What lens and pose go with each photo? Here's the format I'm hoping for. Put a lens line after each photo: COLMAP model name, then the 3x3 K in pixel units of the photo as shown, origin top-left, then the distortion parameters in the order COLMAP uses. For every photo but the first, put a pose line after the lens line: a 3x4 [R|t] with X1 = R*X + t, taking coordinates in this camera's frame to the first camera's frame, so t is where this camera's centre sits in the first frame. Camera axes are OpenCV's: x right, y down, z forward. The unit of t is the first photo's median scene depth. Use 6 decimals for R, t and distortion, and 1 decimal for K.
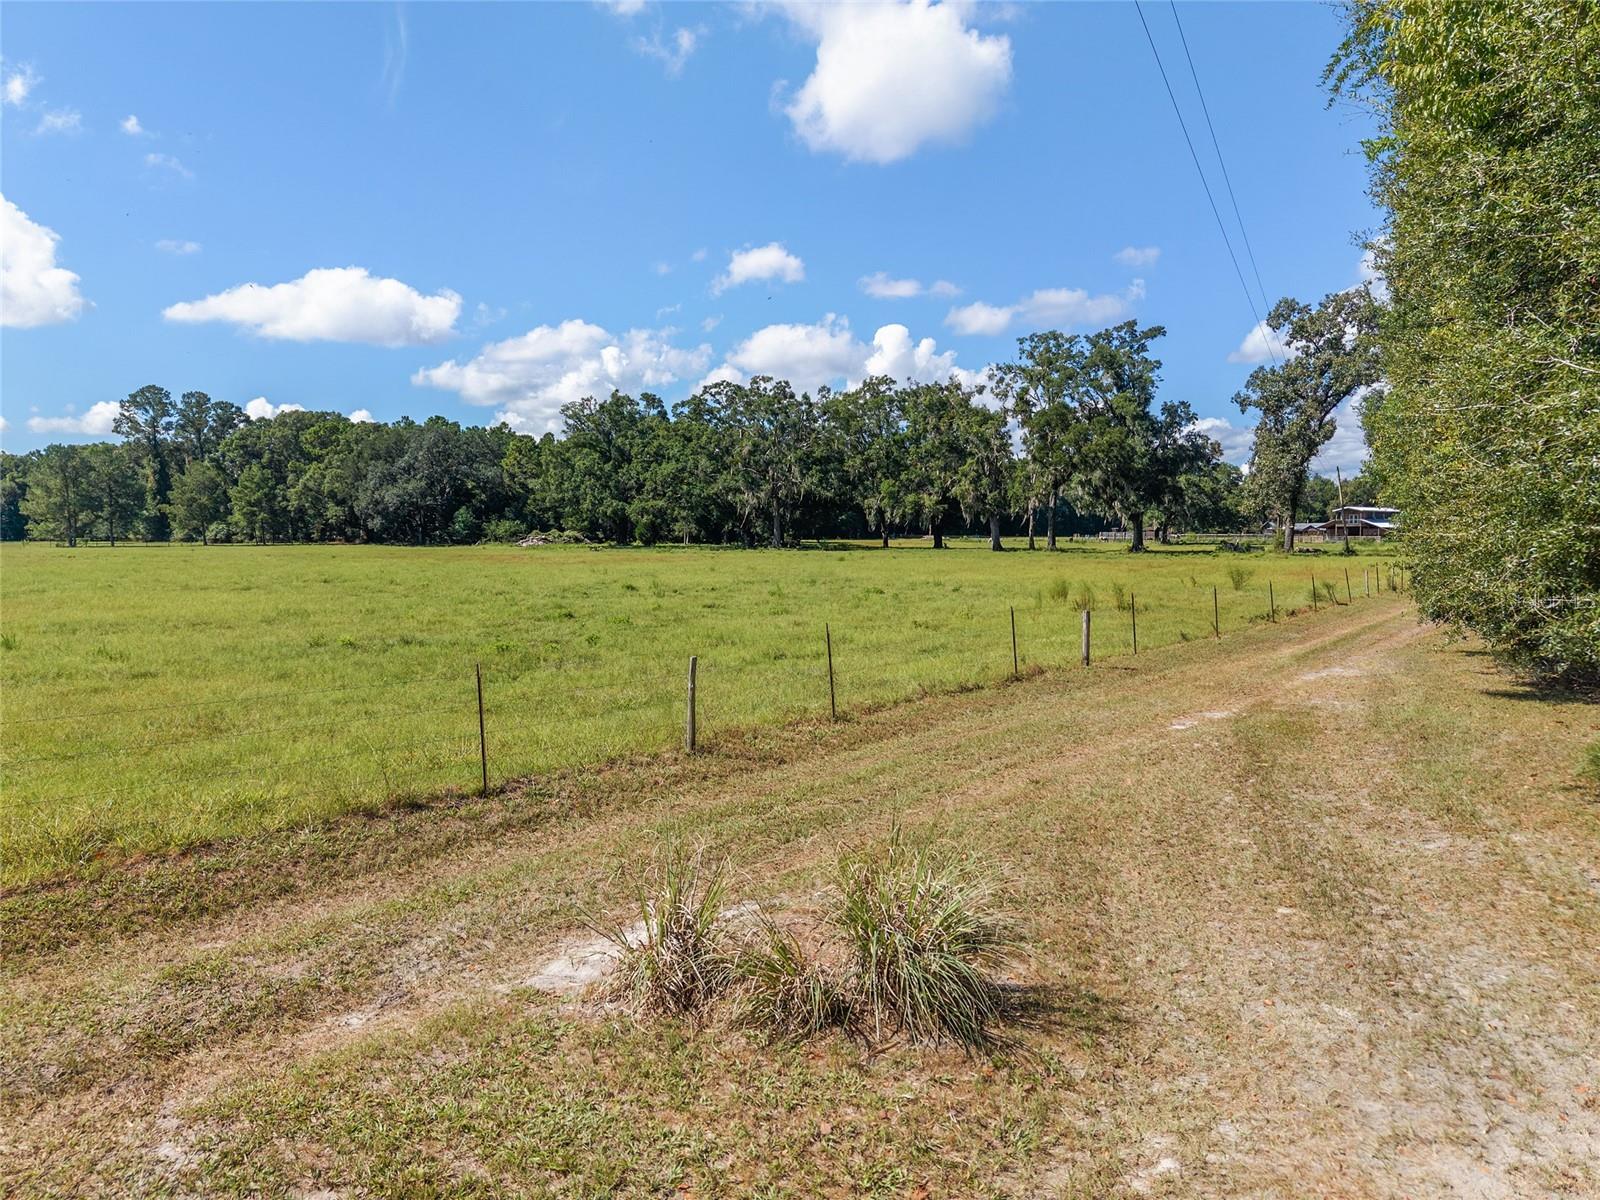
lens RADIAL K [[1083.0, 0, 797.8], [0, 1083.0, 604.9], [0, 0, 1]] dist [0.017549, -0.008481]
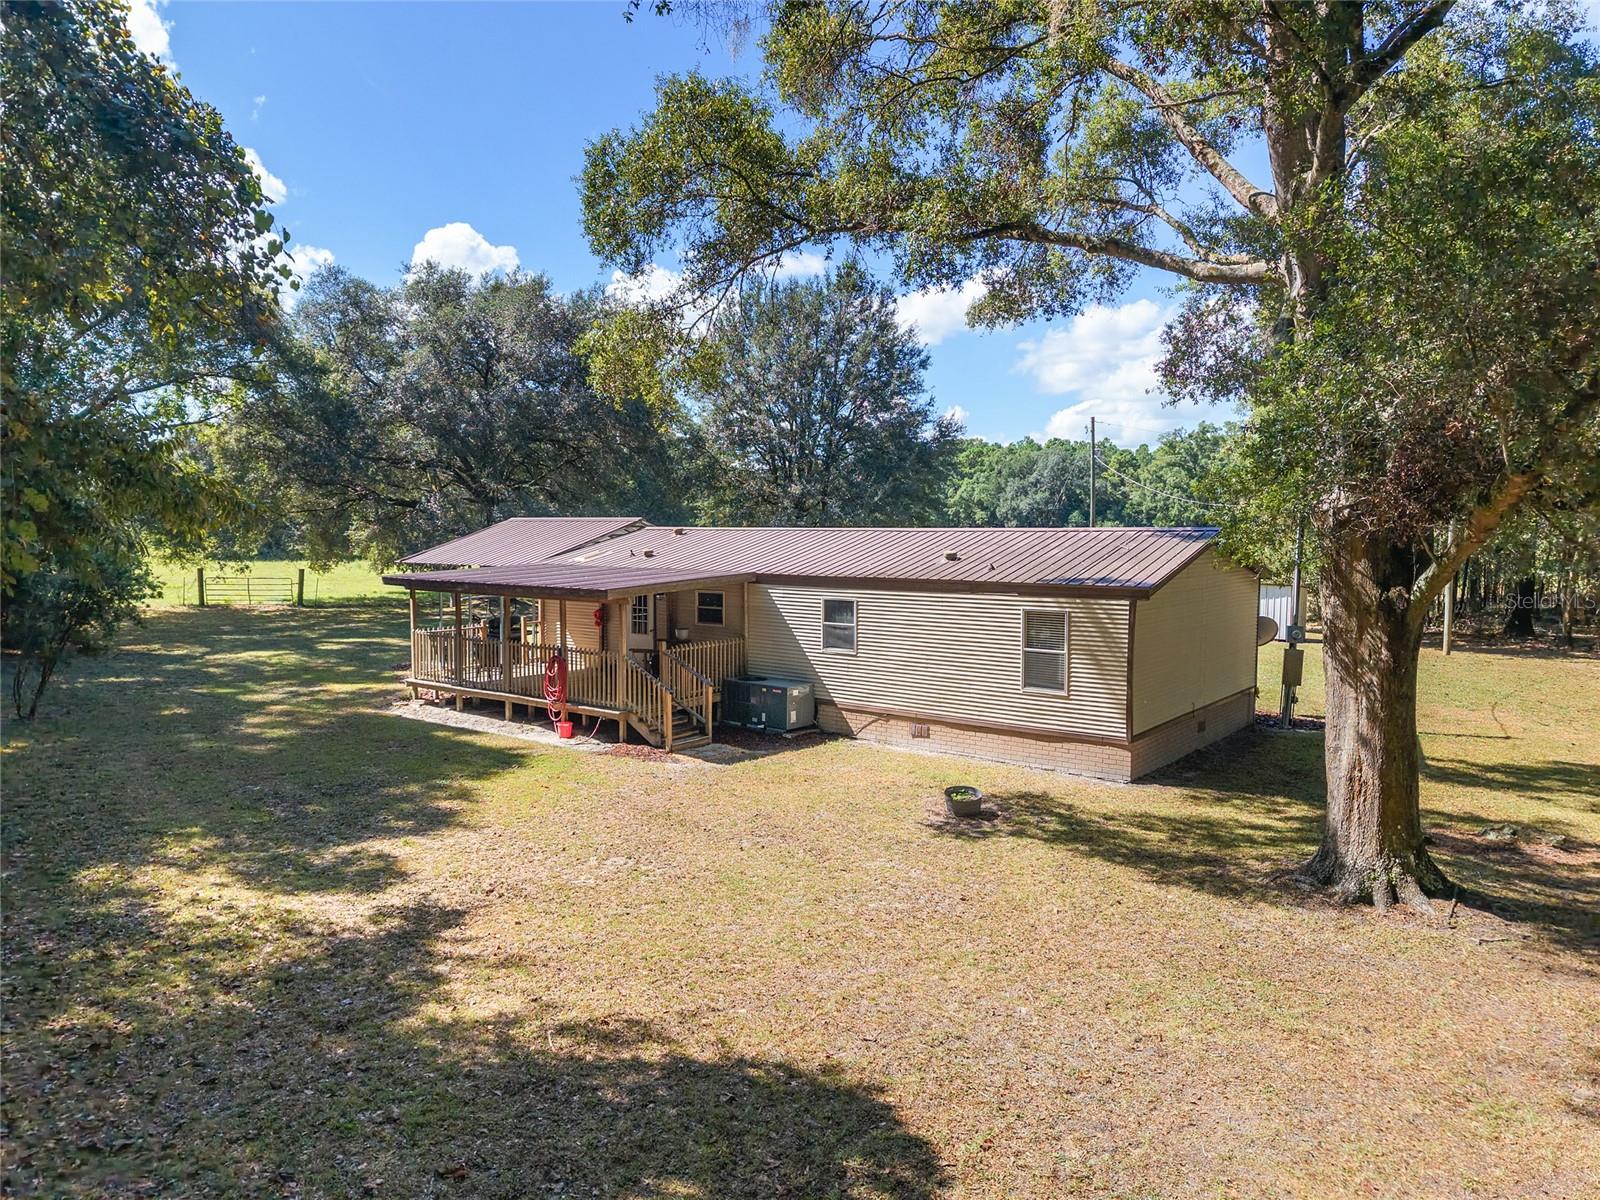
lens RADIAL K [[1083.0, 0, 792.5], [0, 1083.0, 603.9], [0, 0, 1]] dist [0.017549, -0.008481]
pose [[0.860945, 0.036277, -0.507403, 0.061601], [-0.034636, 0.999320, 0.012678, 0.015300], [0.507518, 0.006659, 0.861616, -0.289899]]
